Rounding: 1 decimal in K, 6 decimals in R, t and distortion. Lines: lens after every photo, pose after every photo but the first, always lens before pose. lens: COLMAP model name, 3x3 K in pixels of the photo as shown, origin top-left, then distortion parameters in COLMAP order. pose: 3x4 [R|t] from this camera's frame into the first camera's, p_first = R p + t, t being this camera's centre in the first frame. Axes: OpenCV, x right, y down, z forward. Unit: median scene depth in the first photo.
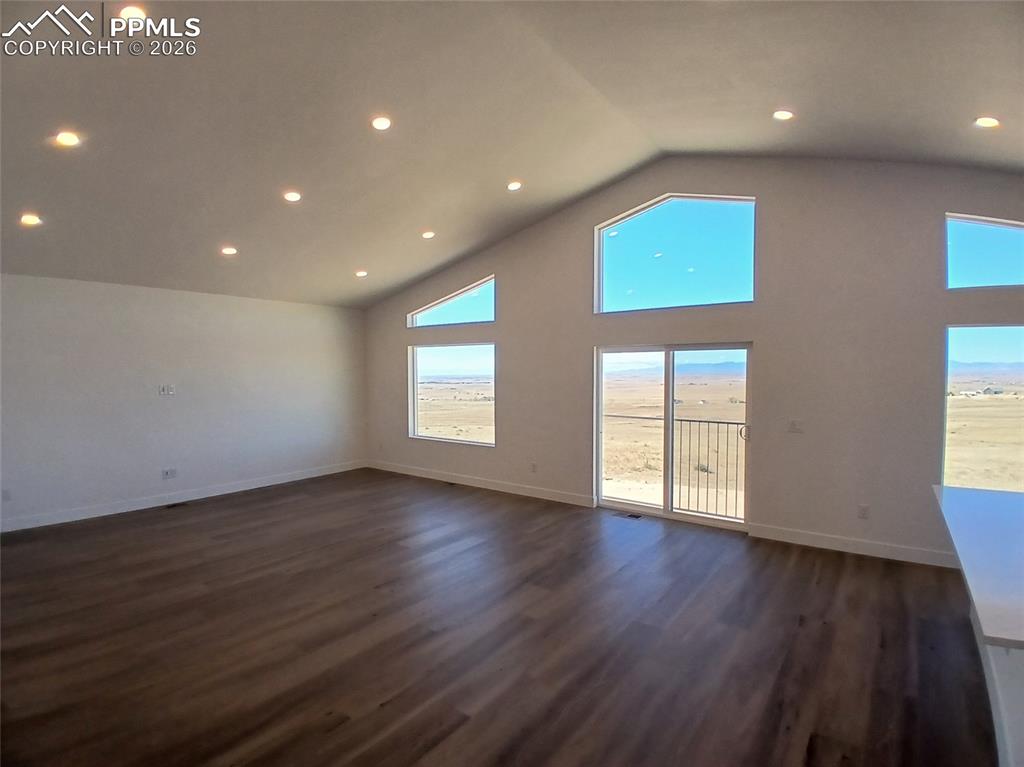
lens RADIAL K [[507.7, 0, 509.0], [0, 507.7, 389.6], [0, 0, 1]] dist [0.003039, -0.046886]
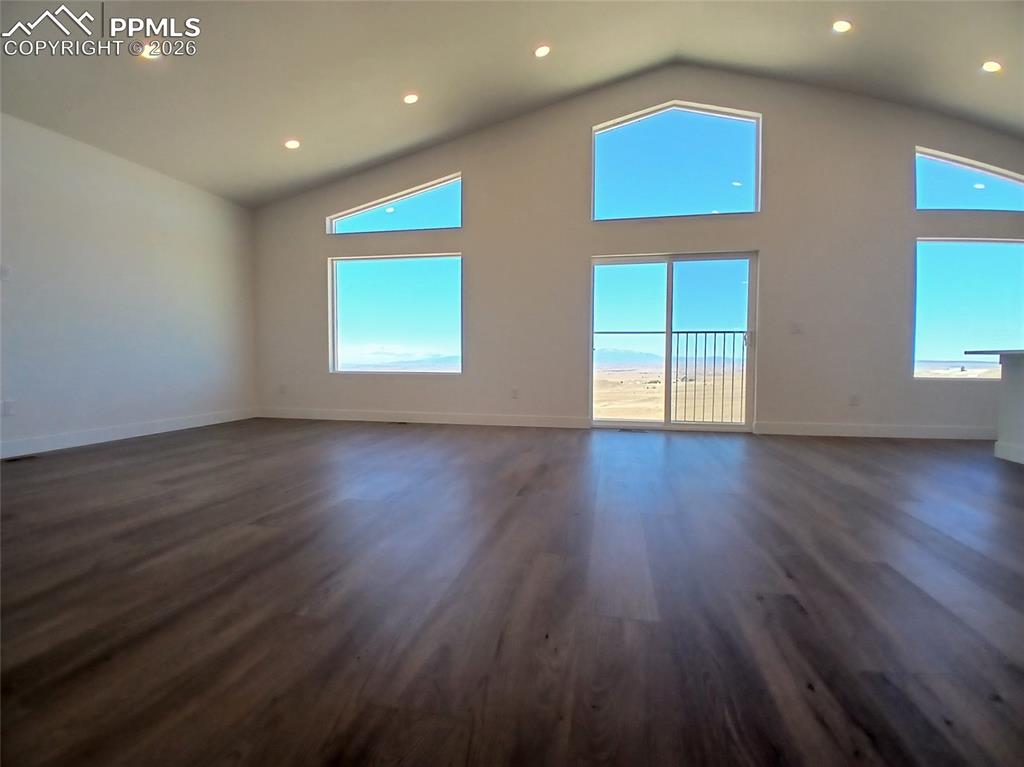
lens RADIAL K [[512.1, 0, 516.0], [0, 512.1, 387.0], [0, 0, 1]] dist [-0.001030, -0.000672]
pose [[0.905752, -0.019741, 0.423348, -0.389594], [0.011581, 0.999694, 0.021840, 0.143773], [-0.423650, -0.014879, 0.905704, 0.210923]]
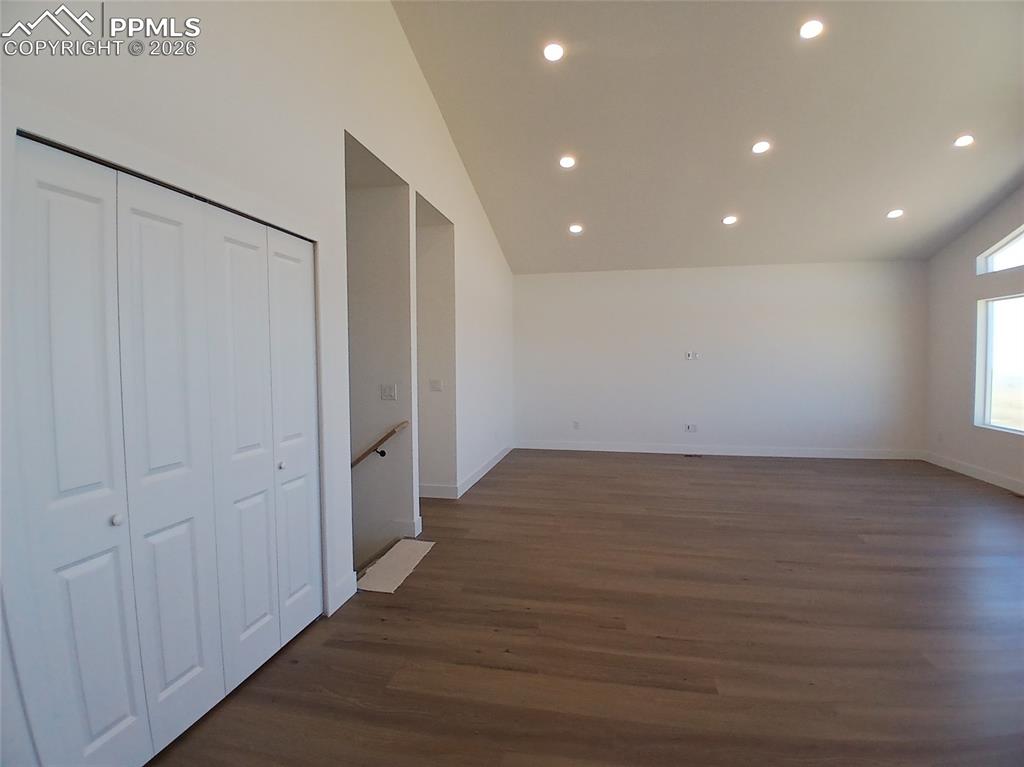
lens RADIAL K [[507.7, 0, 509.0], [0, 507.7, 389.6], [0, 0, 1]] dist [0.003039, -0.046886]
pose [[0.443283, 0.053000, -0.894814, 0.193817], [-0.026157, 0.998590, 0.046188, 0.038548], [0.896000, 0.002931, 0.444044, 0.114423]]
